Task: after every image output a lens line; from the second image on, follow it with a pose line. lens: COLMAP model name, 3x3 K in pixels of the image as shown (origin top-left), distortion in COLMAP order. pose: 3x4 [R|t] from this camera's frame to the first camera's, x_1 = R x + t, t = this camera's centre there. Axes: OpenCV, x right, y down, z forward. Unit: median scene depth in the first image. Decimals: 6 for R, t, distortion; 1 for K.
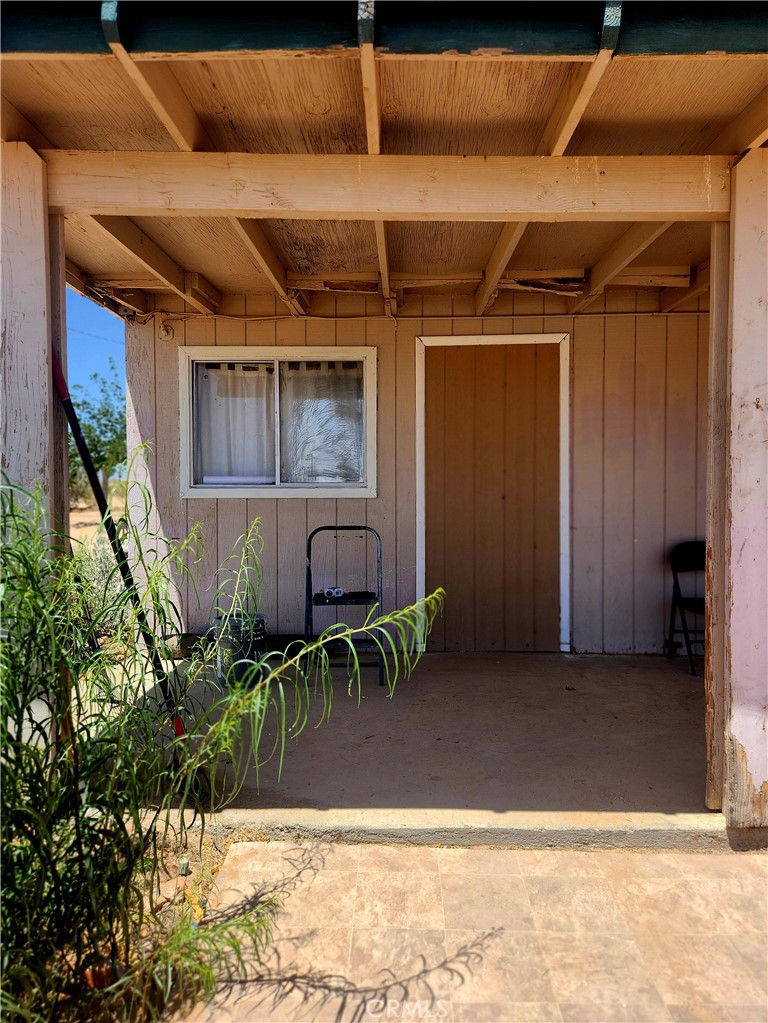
lens RADIAL K [[685.7, 0, 387.6], [0, 685.7, 508.5], [0, 0, 1]] dist [0.057549, -0.009241]
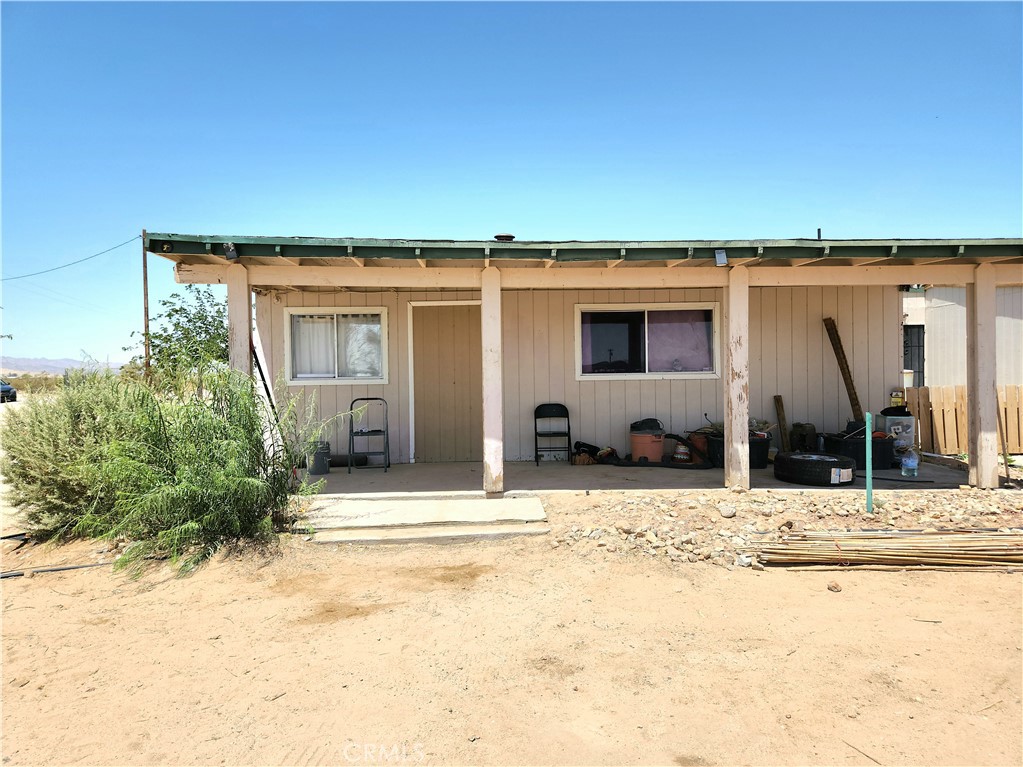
lens RADIAL K [[685.7, 0, 506.6], [0, 685.7, 384.0], [0, 0, 1]] dist [0.057549, -0.009241]
pose [[0.998362, -0.013768, 0.055530, 0.207322], [0.014857, 0.999704, -0.019252, 0.026196], [-0.055248, 0.020046, 0.998271, -0.945580]]
